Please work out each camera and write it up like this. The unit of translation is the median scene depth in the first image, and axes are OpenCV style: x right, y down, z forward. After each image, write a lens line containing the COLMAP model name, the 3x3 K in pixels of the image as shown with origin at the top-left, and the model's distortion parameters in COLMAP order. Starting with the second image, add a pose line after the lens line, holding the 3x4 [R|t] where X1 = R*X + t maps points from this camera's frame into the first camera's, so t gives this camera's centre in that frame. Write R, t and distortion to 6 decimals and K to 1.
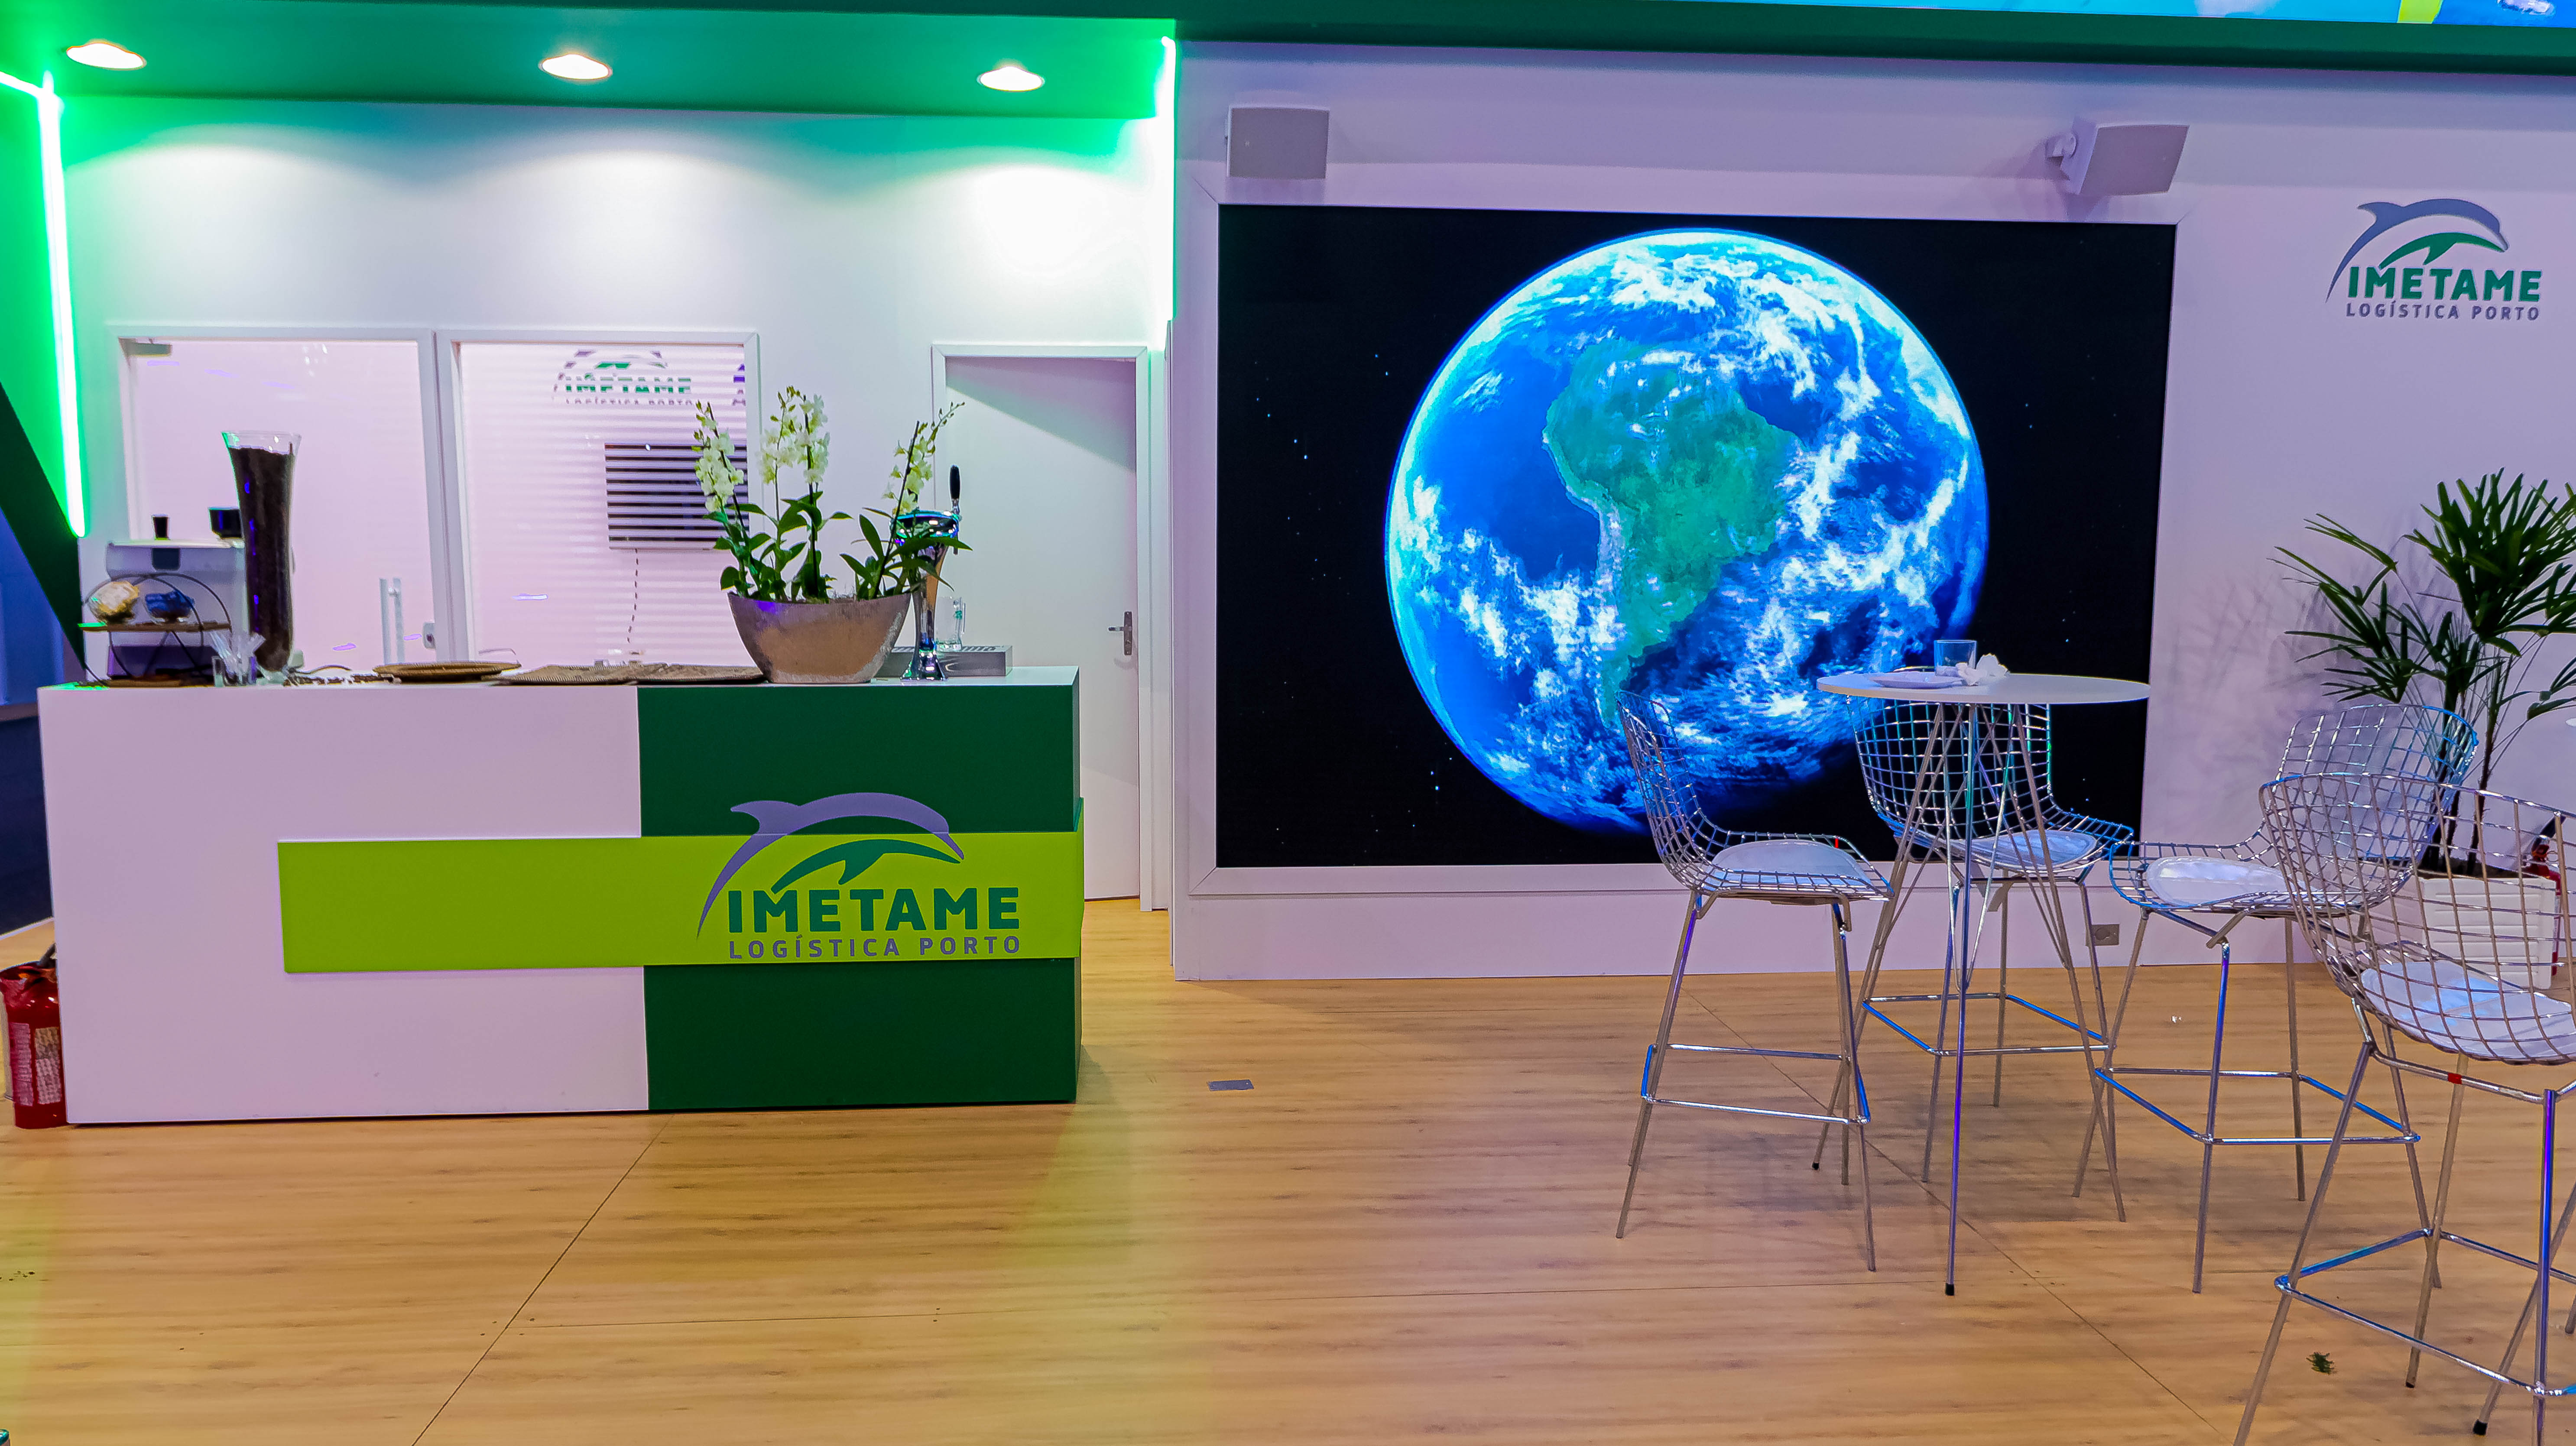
lens RADIAL K [[1714.8, 0, 1280.2], [0, 1714.8, 703.8], [0, 0, 1]] dist [0.002730, -0.001855]
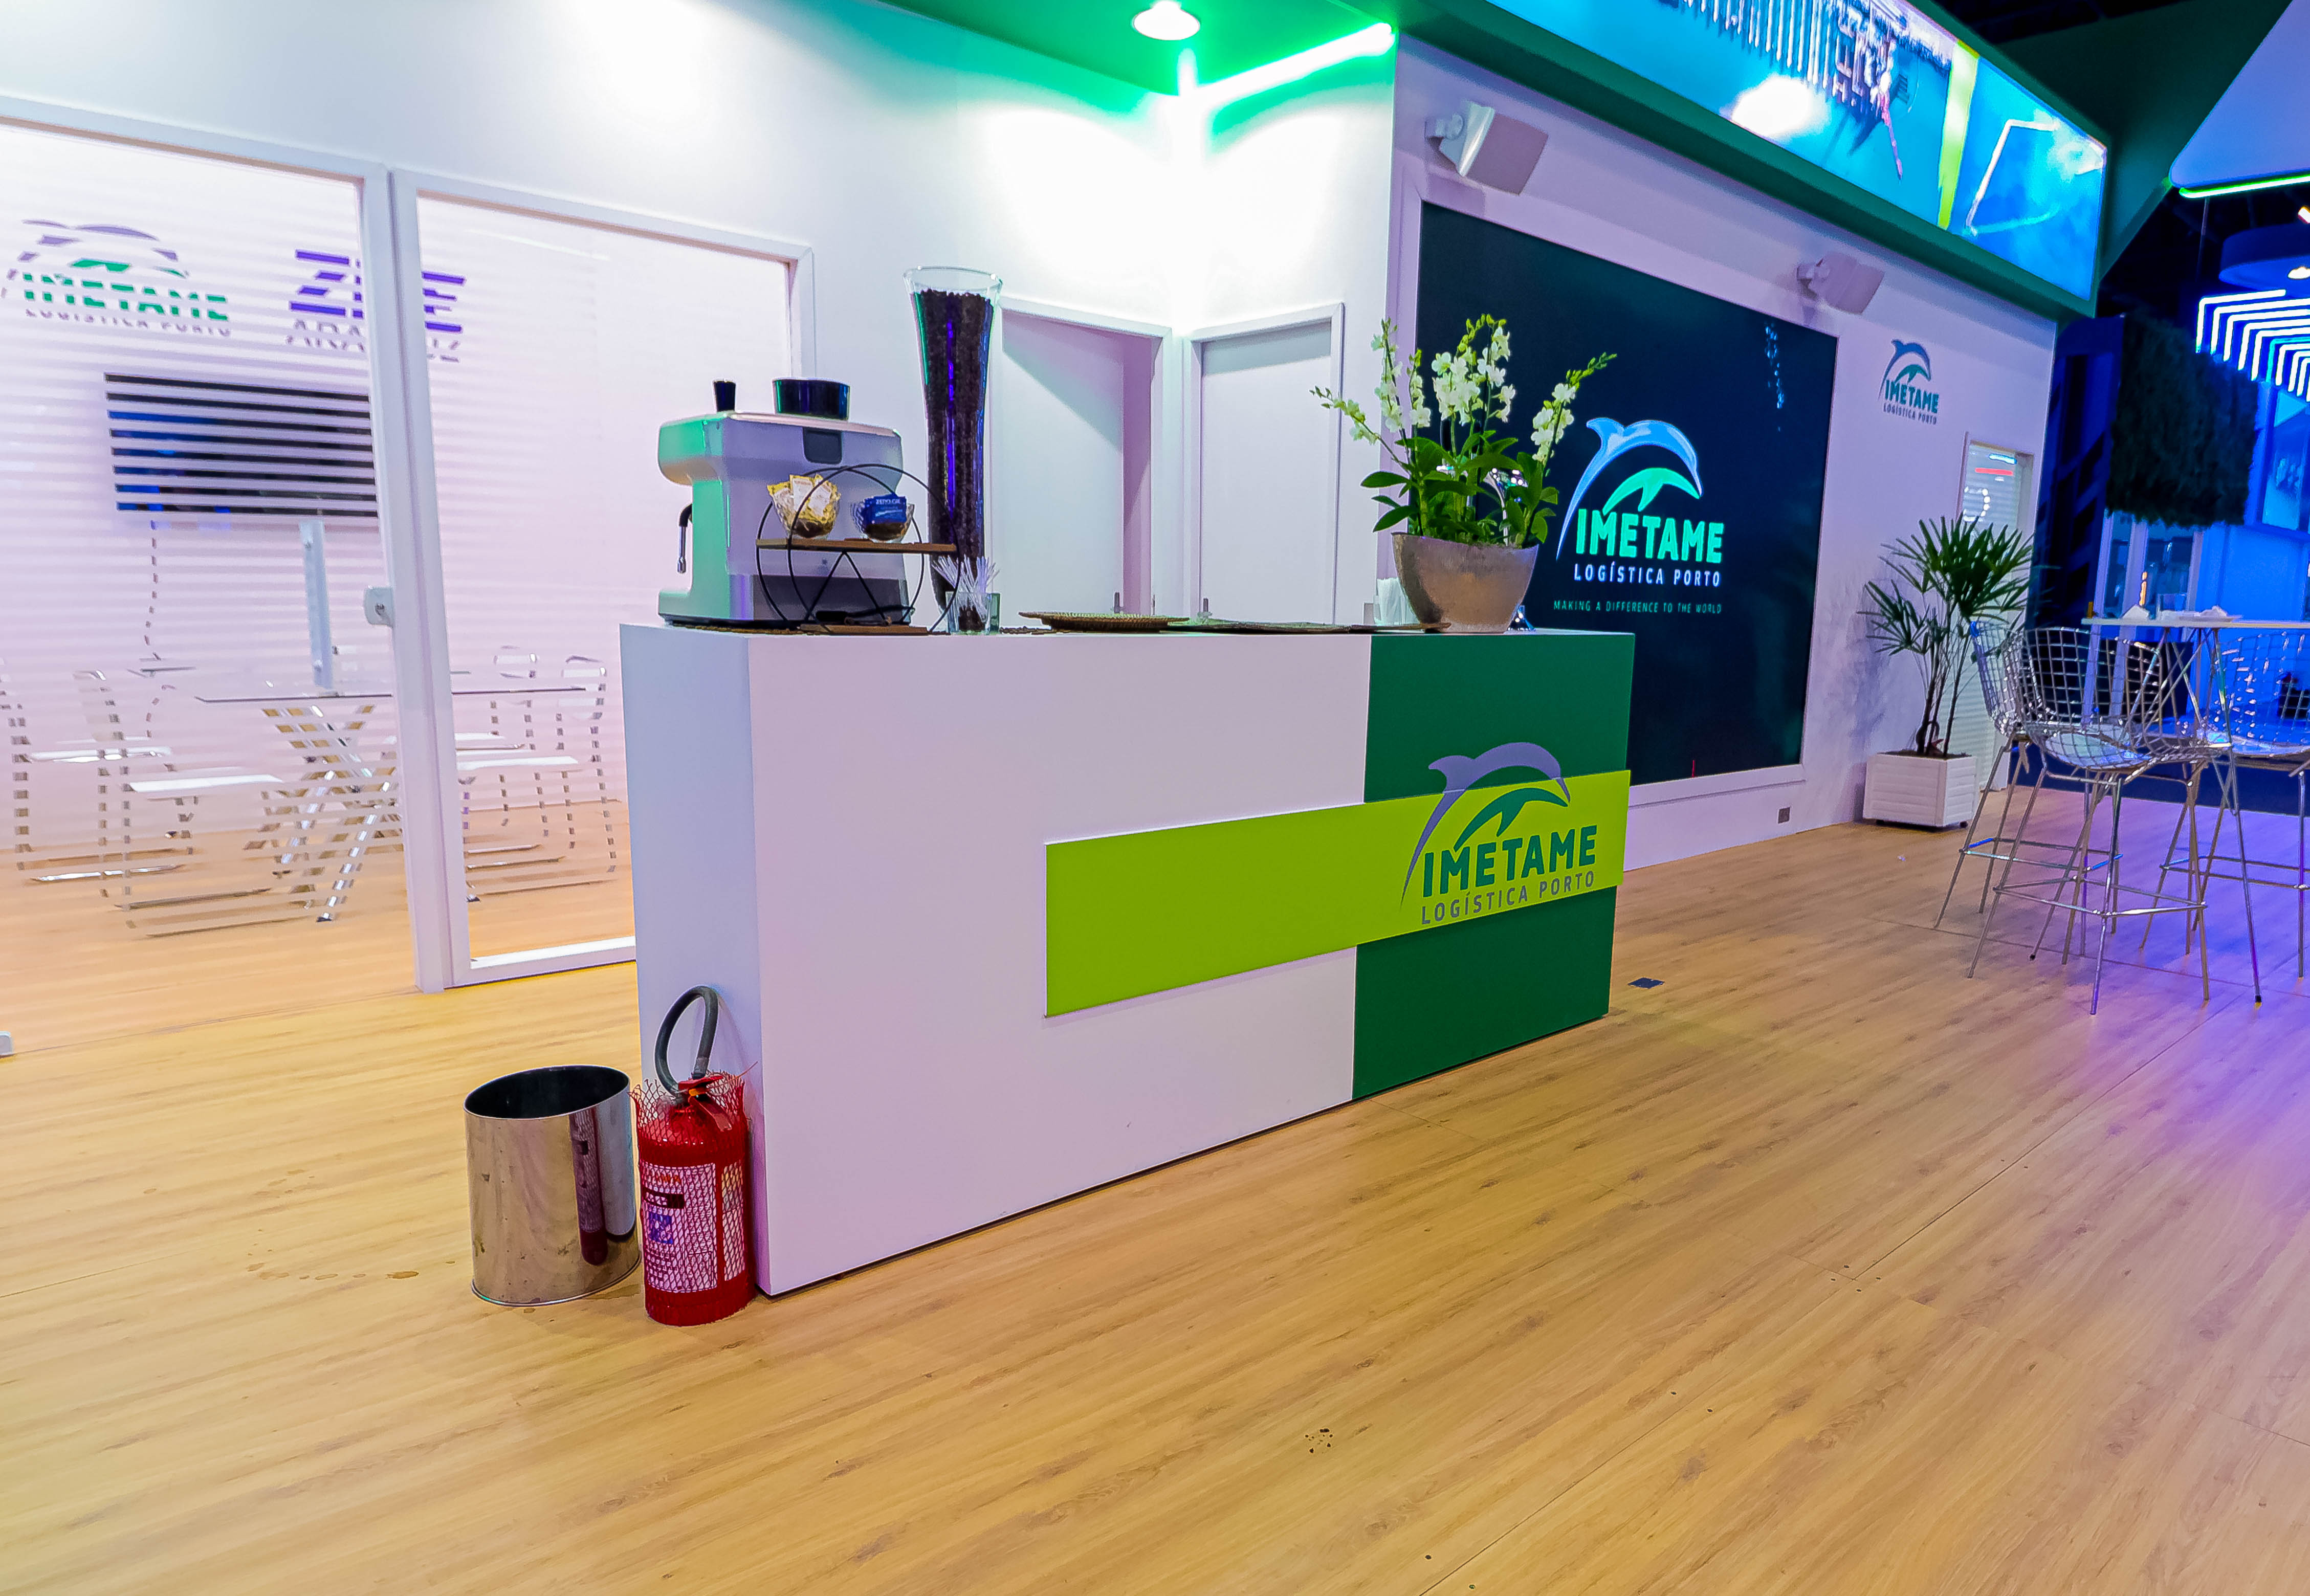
lens RADIAL K [[1397.7, 0, 1280.2], [0, 1397.7, 831.6], [0, 0, 1]] dist [-0.018820, 0.002440]
pose [[0.774375, -0.091080, 0.626137, -0.855580], [0.040135, 0.994663, 0.095050, 0.020390], [-0.631453, -0.048474, 0.773898, 0.451034]]
